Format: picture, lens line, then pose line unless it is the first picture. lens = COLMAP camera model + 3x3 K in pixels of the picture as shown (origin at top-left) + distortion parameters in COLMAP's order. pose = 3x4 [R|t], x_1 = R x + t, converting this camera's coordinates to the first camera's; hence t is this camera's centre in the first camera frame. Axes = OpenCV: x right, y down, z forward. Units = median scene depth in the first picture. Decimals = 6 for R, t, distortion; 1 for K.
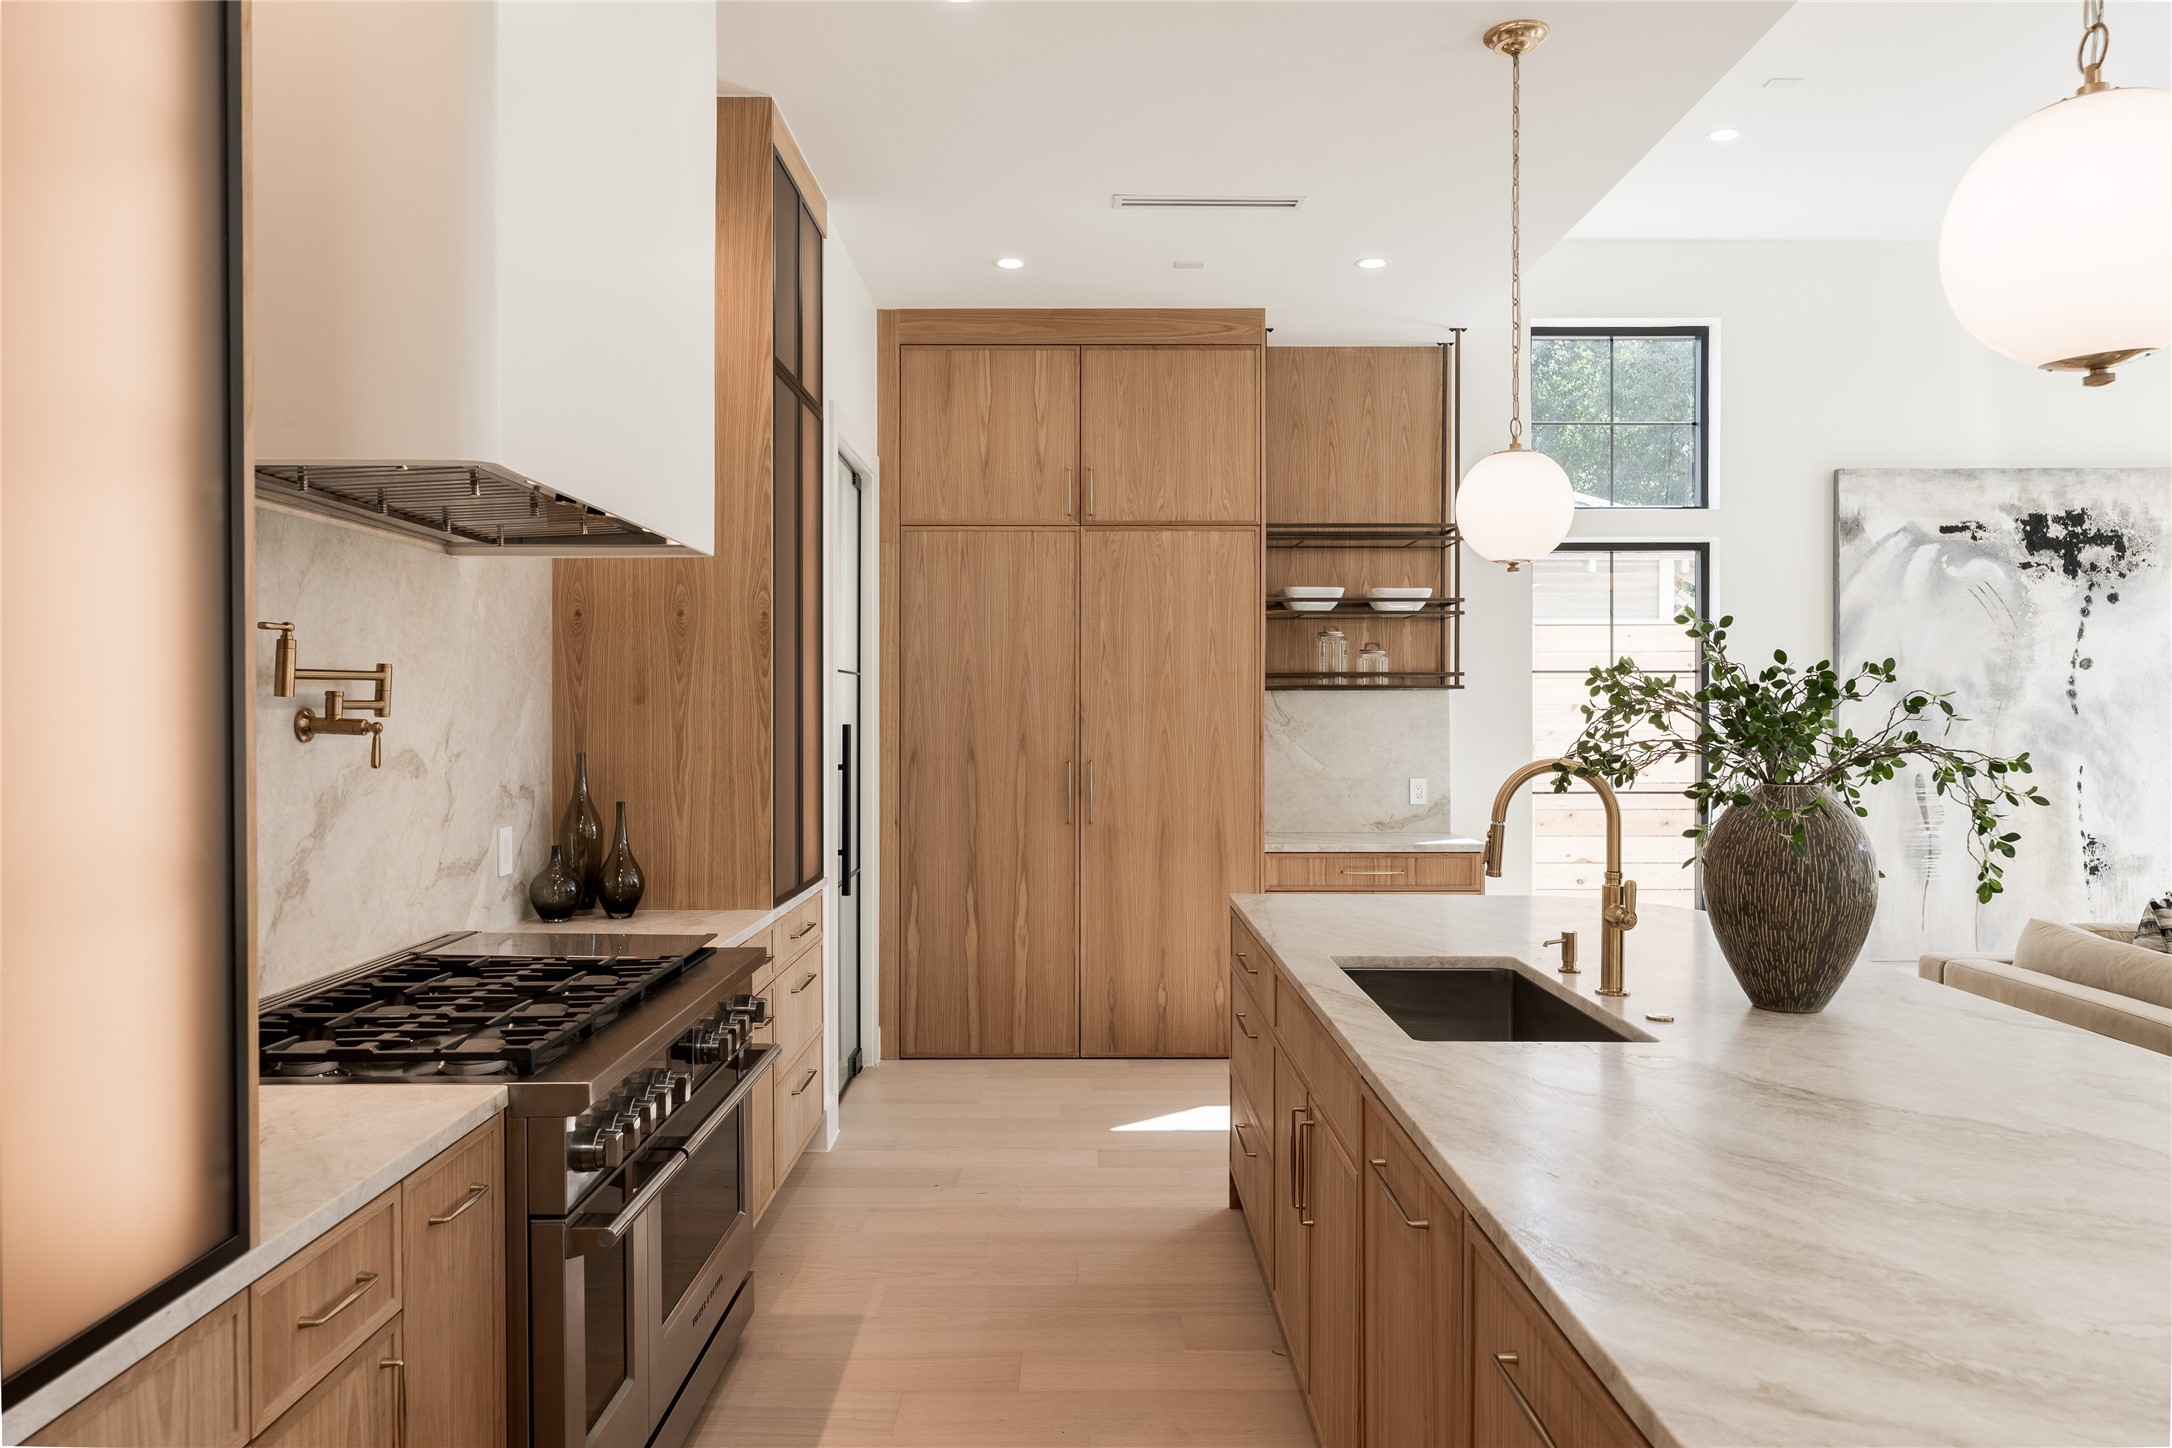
lens RADIAL K [[1415.9, 0, 1091.1], [0, 1415.9, 719.2], [0, 0, 1]] dist [-0.000094, -0.001235]
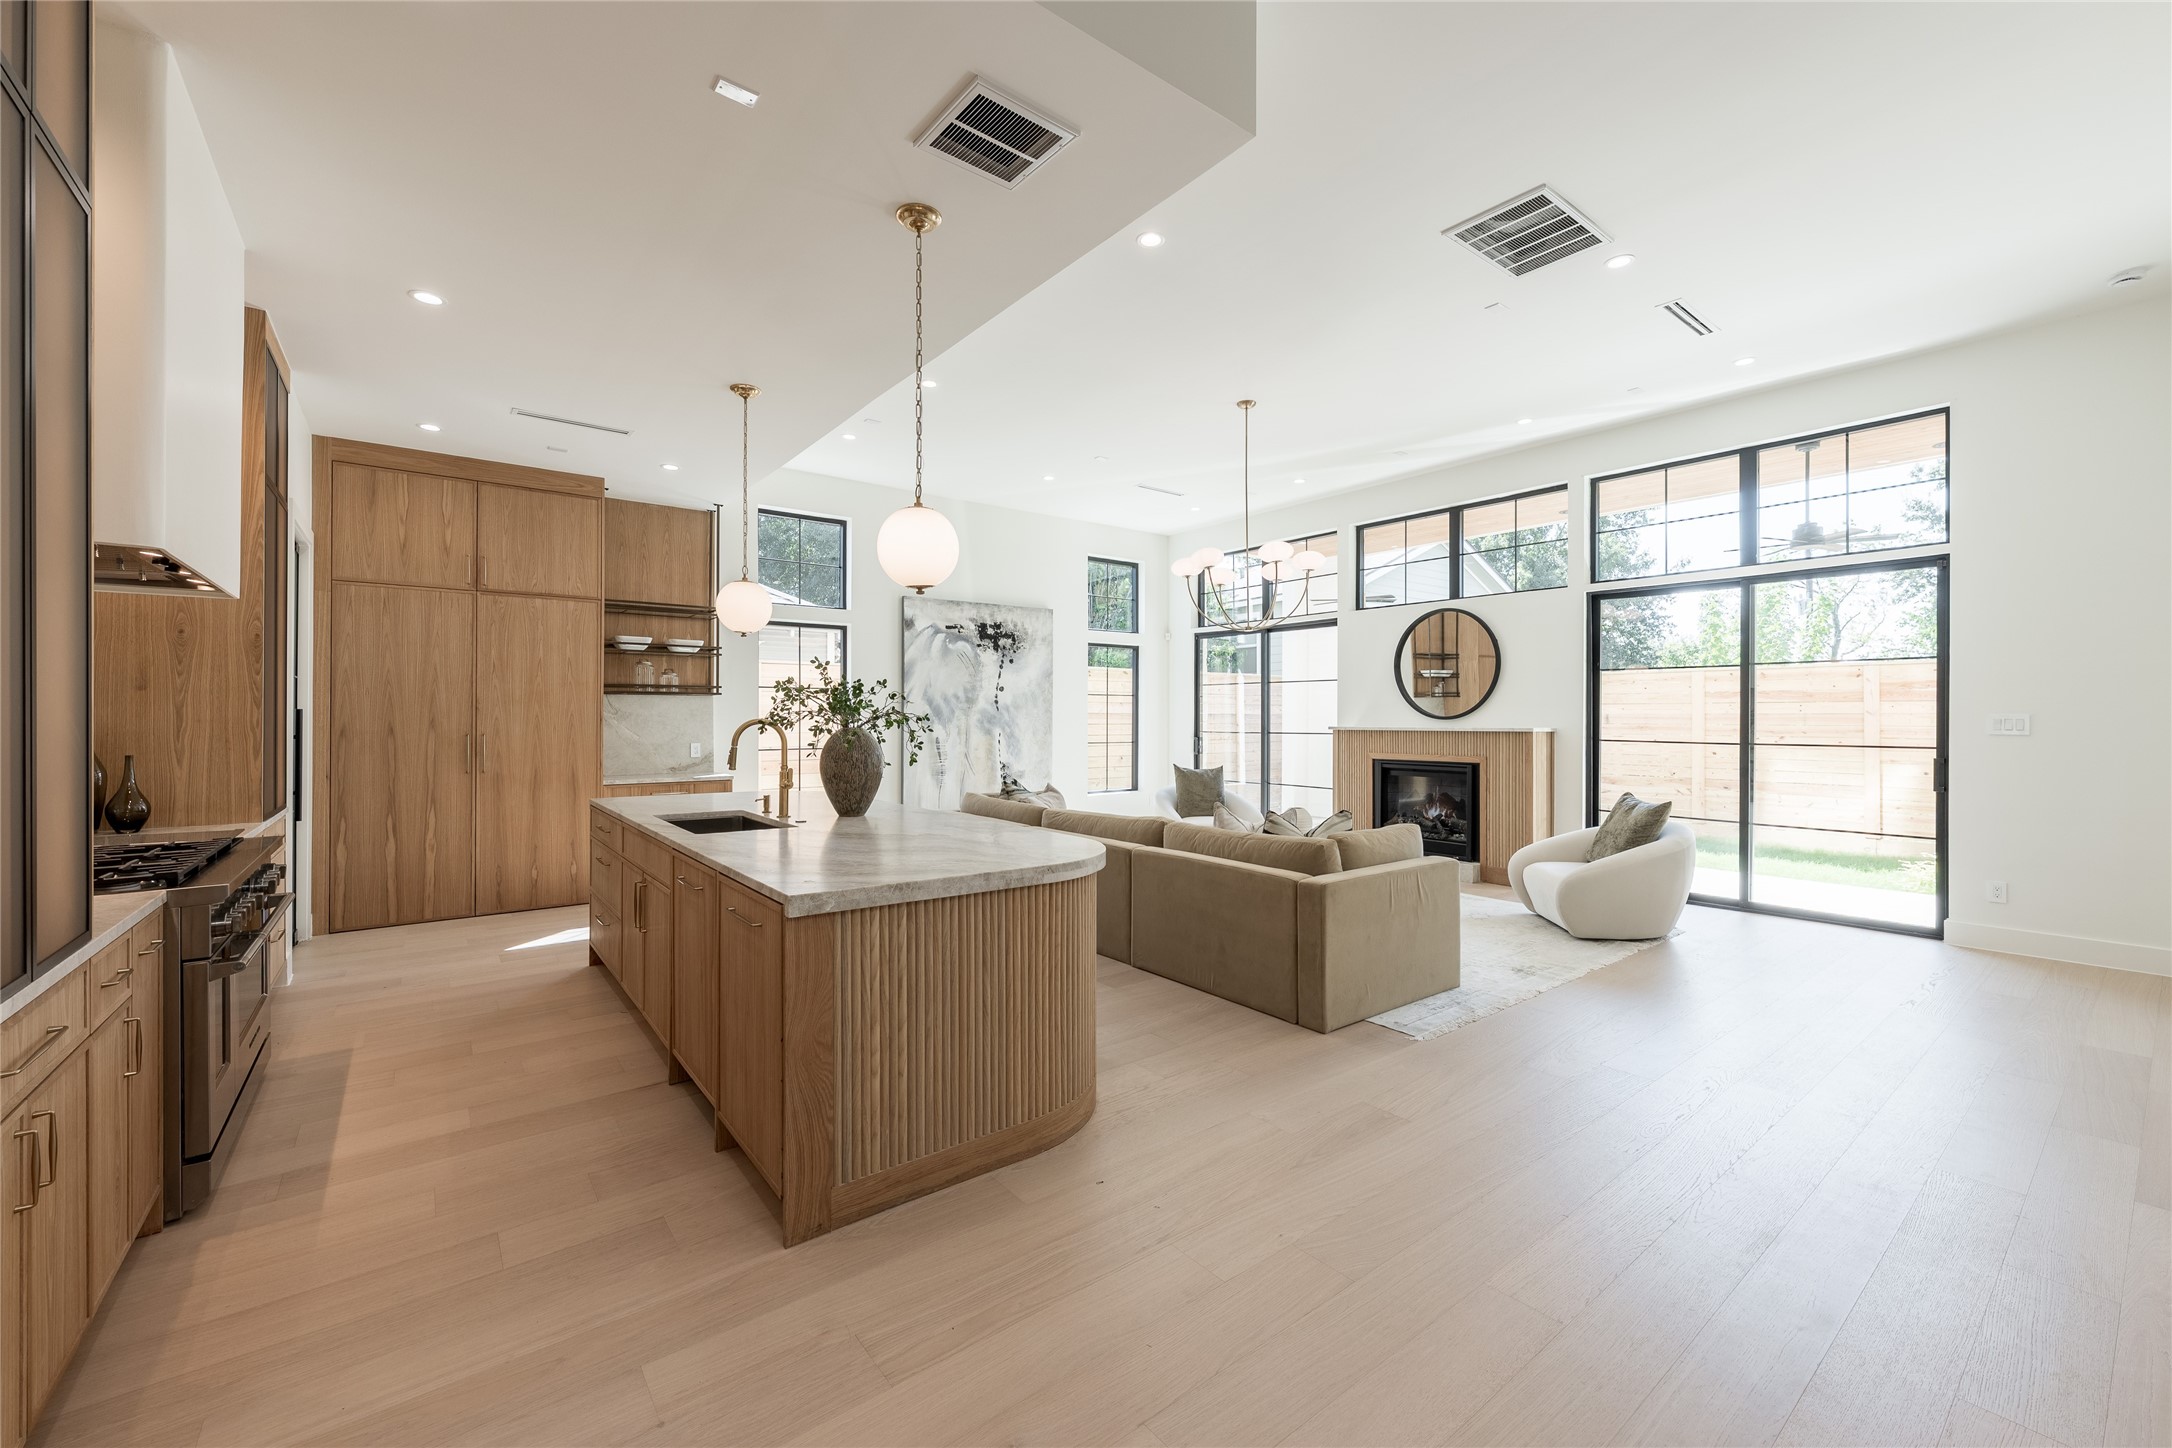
lens RADIAL K [[856.6, 0, 1071.0], [0, 856.6, 715.9], [0, 0, 1]] dist [0.000064, 0.001734]
pose [[0.800354, 0.003191, 0.599519, -0.051435], [0.000883, 0.999978, -0.006502, 0.015152], [-0.599527, 0.005734, 0.800334, -0.206810]]
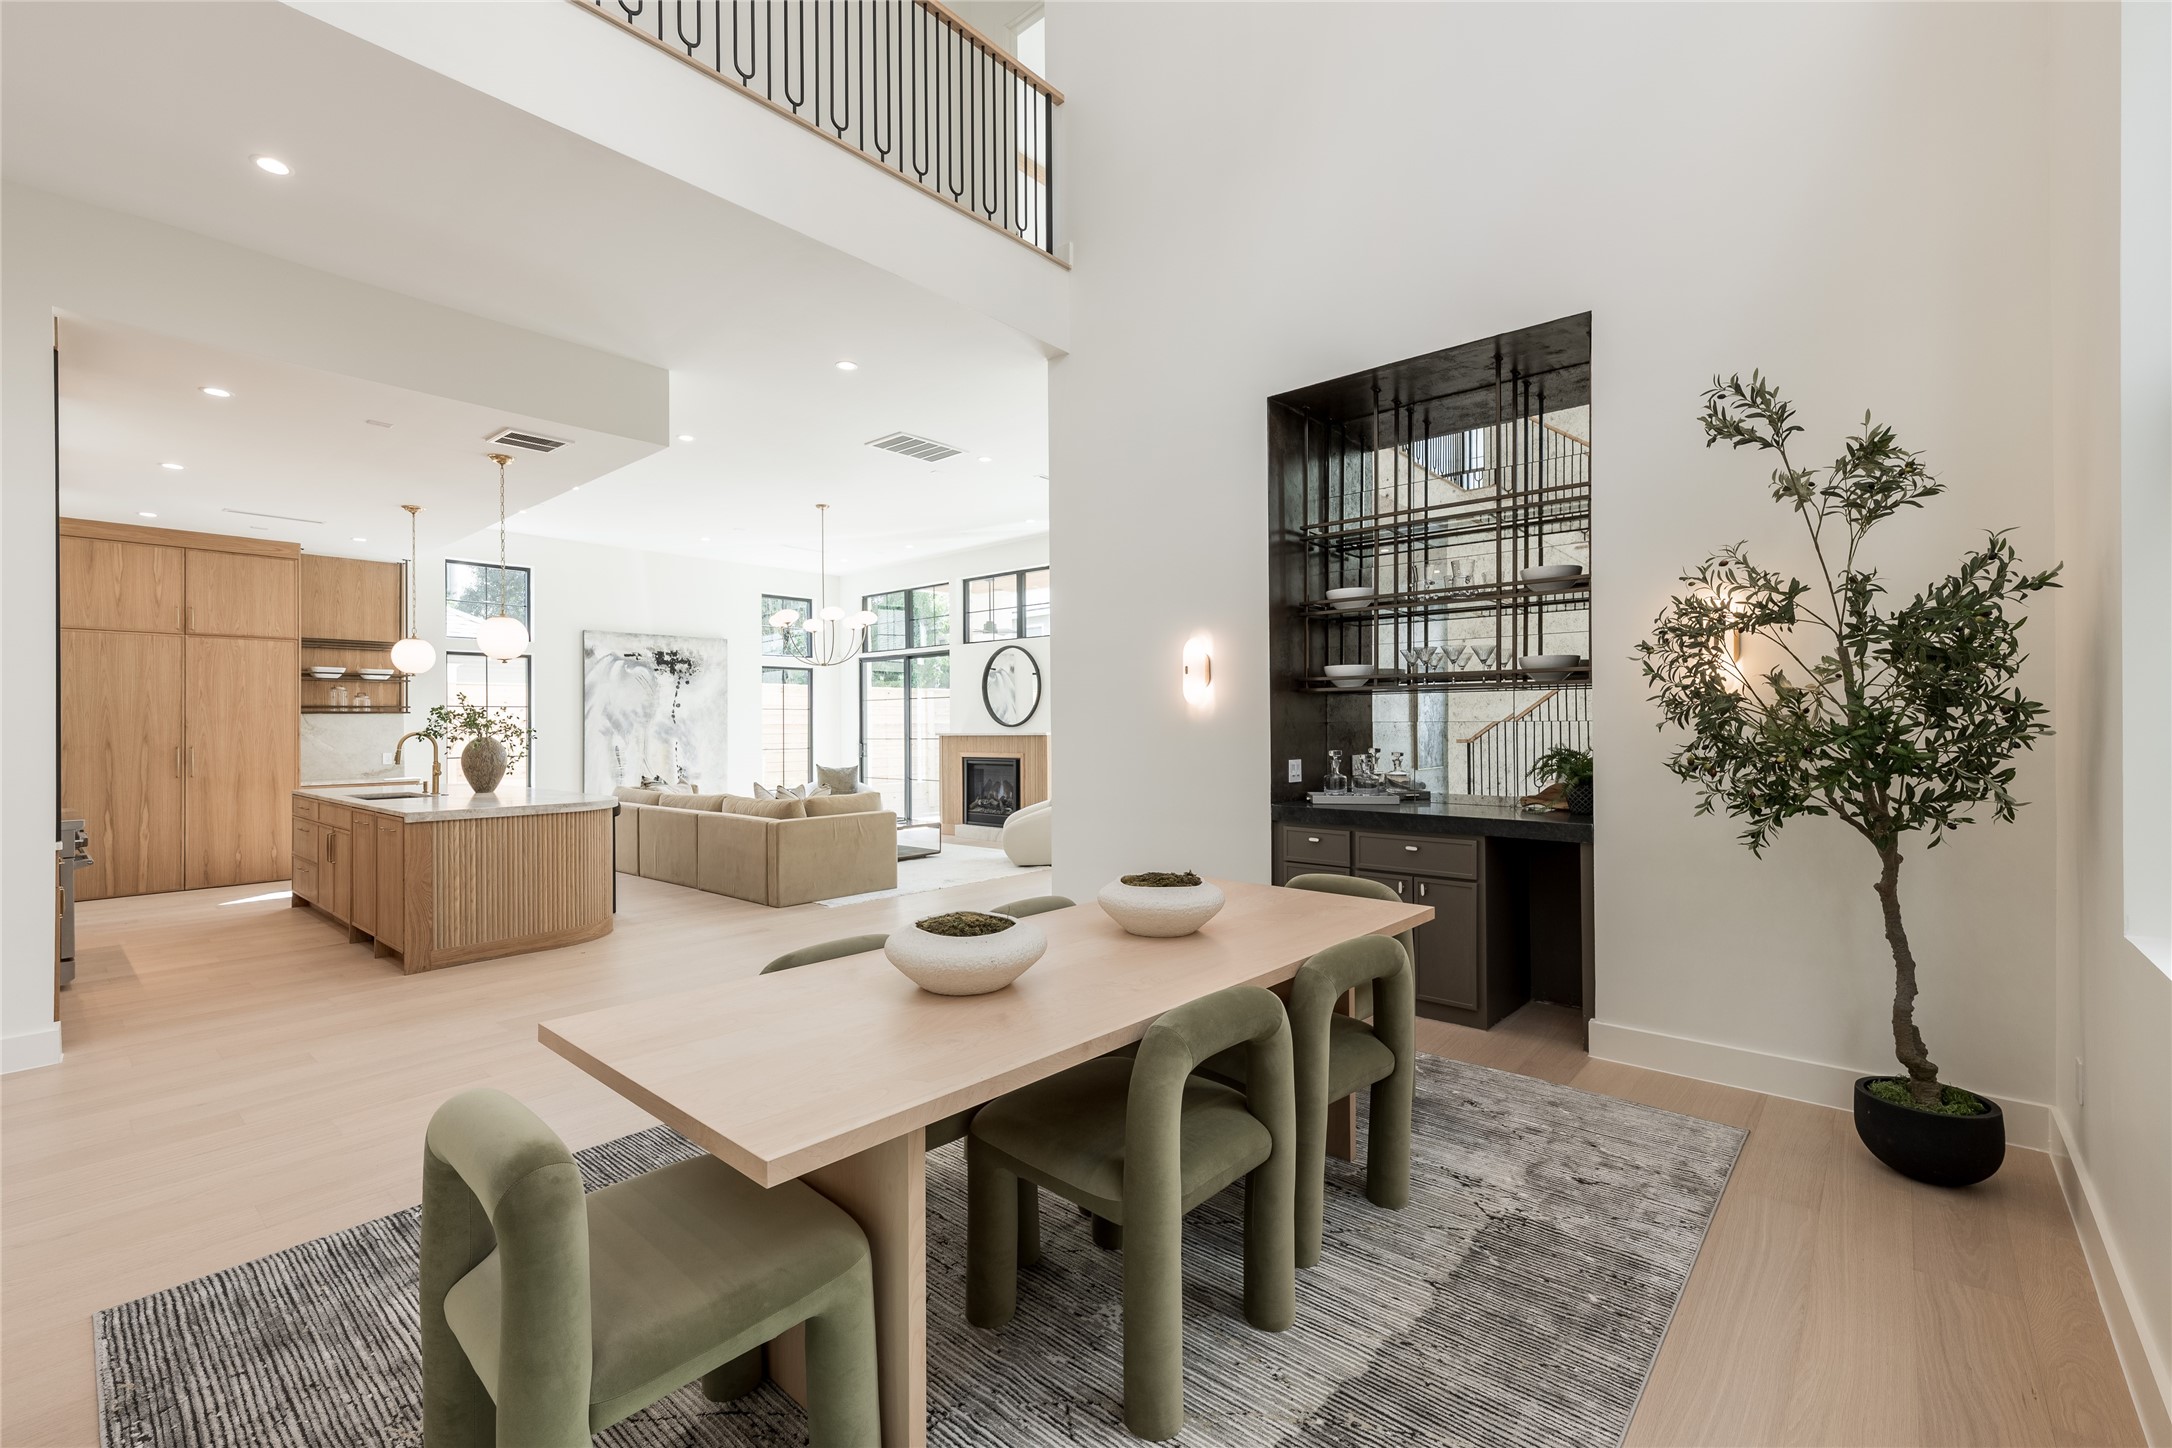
lens RADIAL K [[939.4, 0, 1085.6], [0, 939.4, 718.4], [0, 0, 1]] dist [0.009963, -0.000091]
pose [[0.666110, 0.000938, 0.745853, -0.165457], [0.011856, 0.999860, -0.011845, 0.019454], [-0.745759, 0.016733, 0.666006, -0.916315]]
